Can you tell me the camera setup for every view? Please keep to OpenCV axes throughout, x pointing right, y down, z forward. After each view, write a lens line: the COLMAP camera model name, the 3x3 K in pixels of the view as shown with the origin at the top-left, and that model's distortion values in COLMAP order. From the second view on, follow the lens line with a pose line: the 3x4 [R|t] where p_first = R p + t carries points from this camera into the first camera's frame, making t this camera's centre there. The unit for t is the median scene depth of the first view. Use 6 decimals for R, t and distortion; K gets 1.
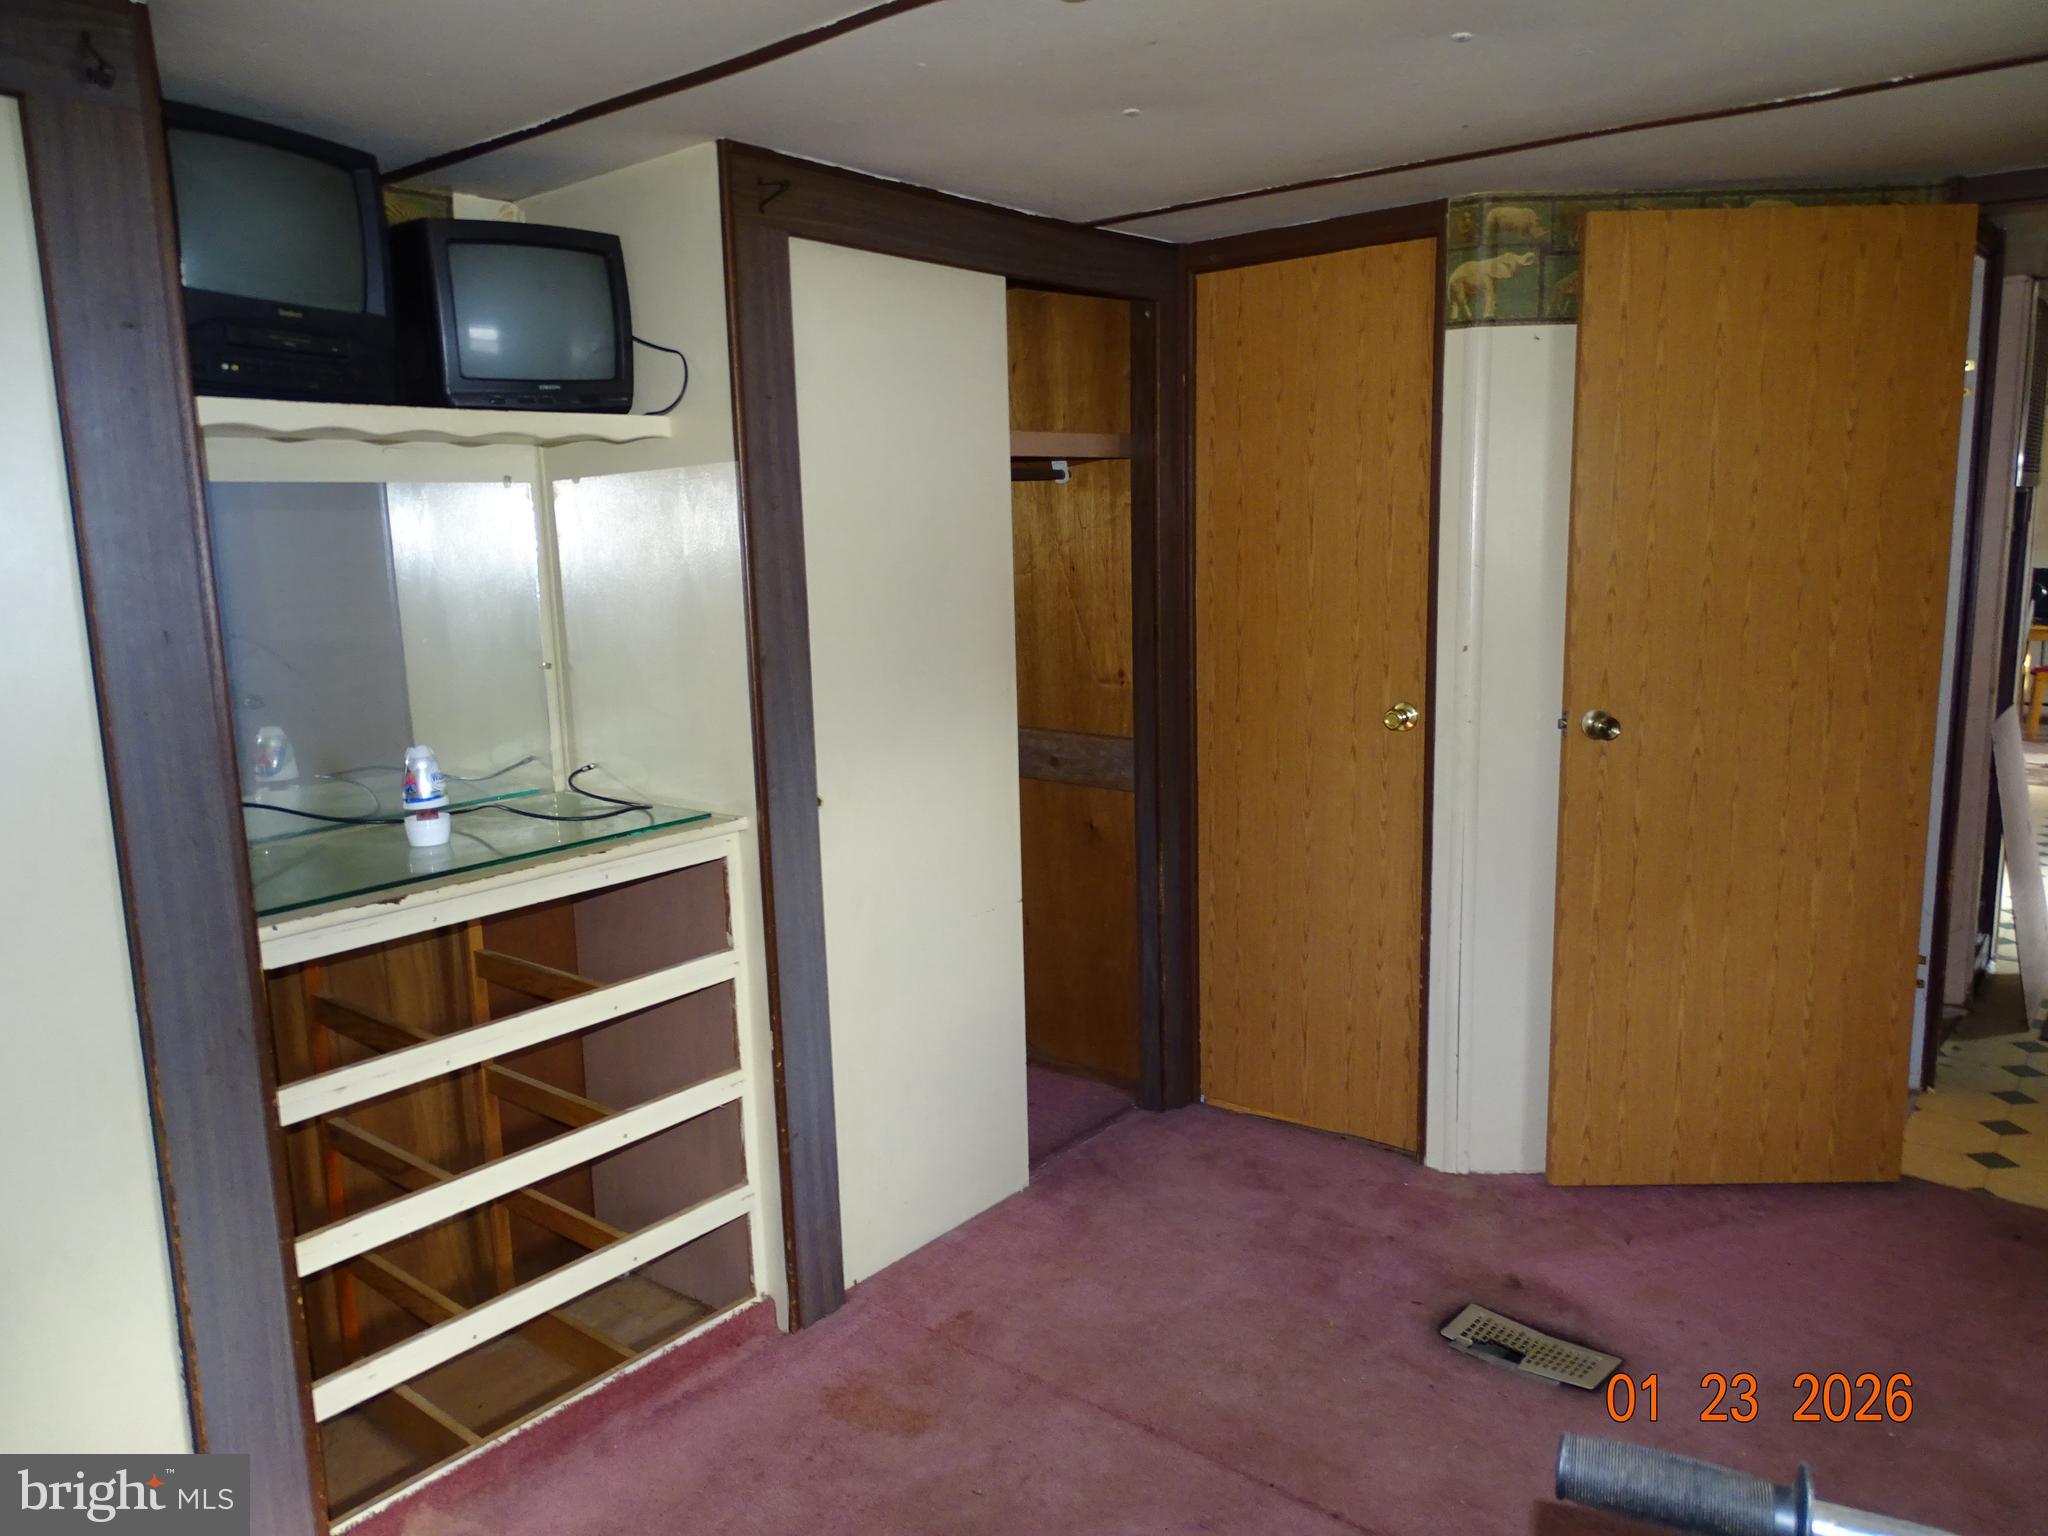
lens RADIAL K [[1447.2, 0, 1024.0], [0, 1447.2, 768.0], [0, 0, 1]] dist [0.002501, 0.001145]
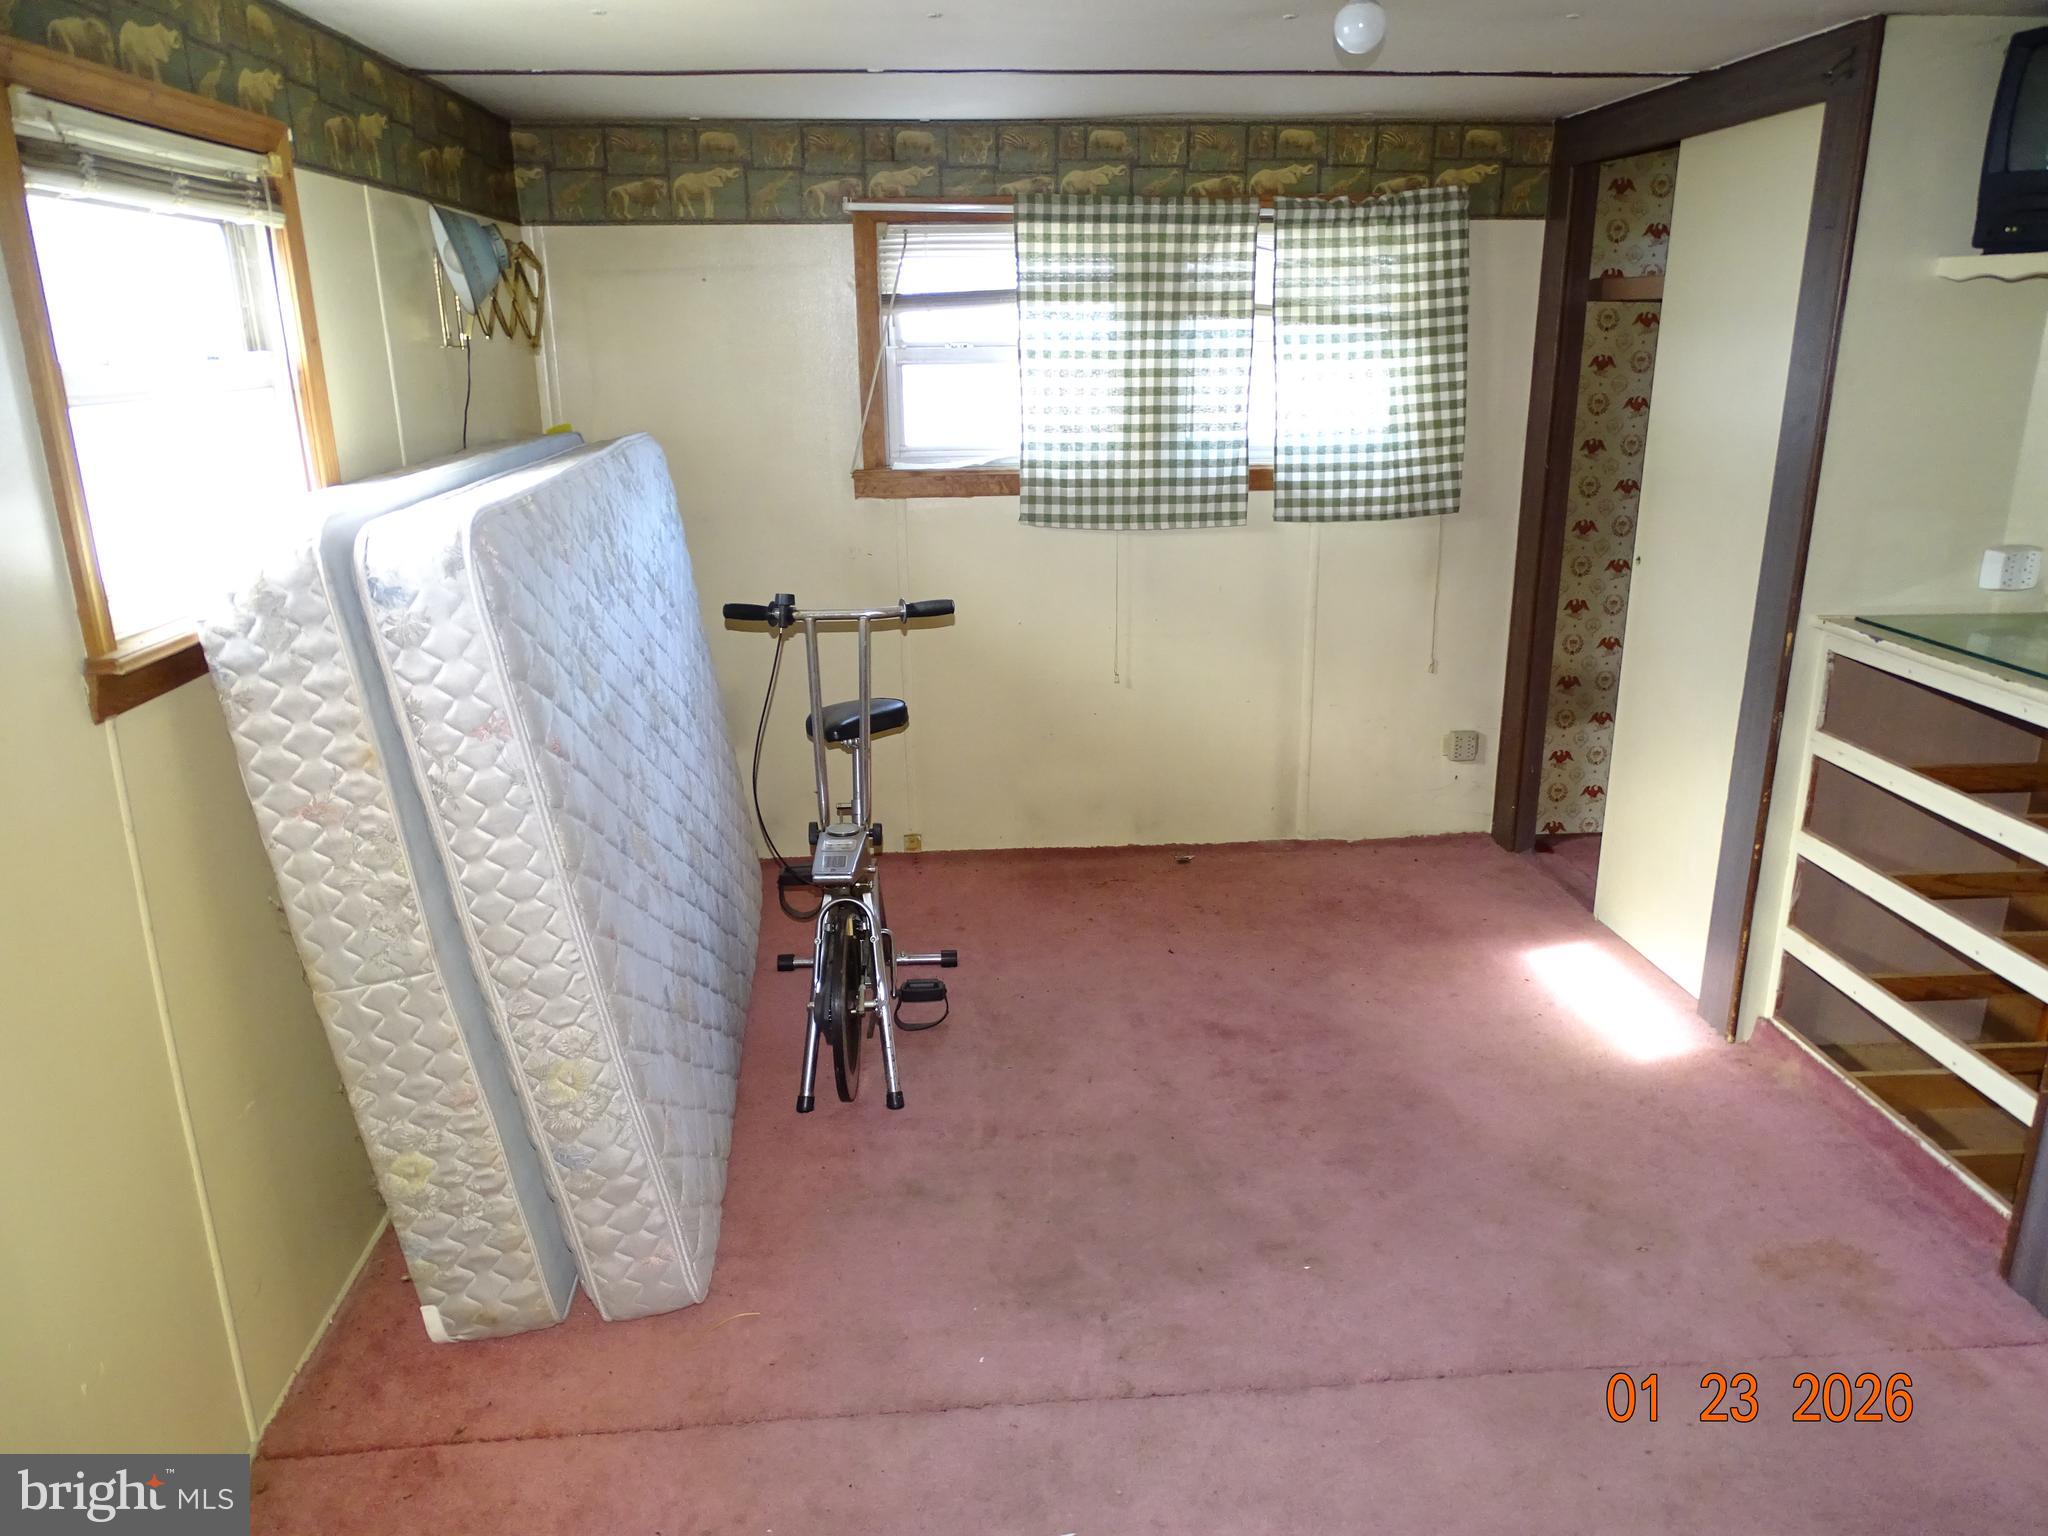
lens RADIAL K [[1447.2, 0, 1024.0], [0, 1447.2, 768.0], [0, 0, 1]] dist [0.002501, 0.001145]
pose [[-0.736511, 0.230741, -0.635853, 0.901682], [-0.083475, 0.901831, 0.423949, -0.265381], [0.671255, 0.365321, -0.644948, 1.186375]]
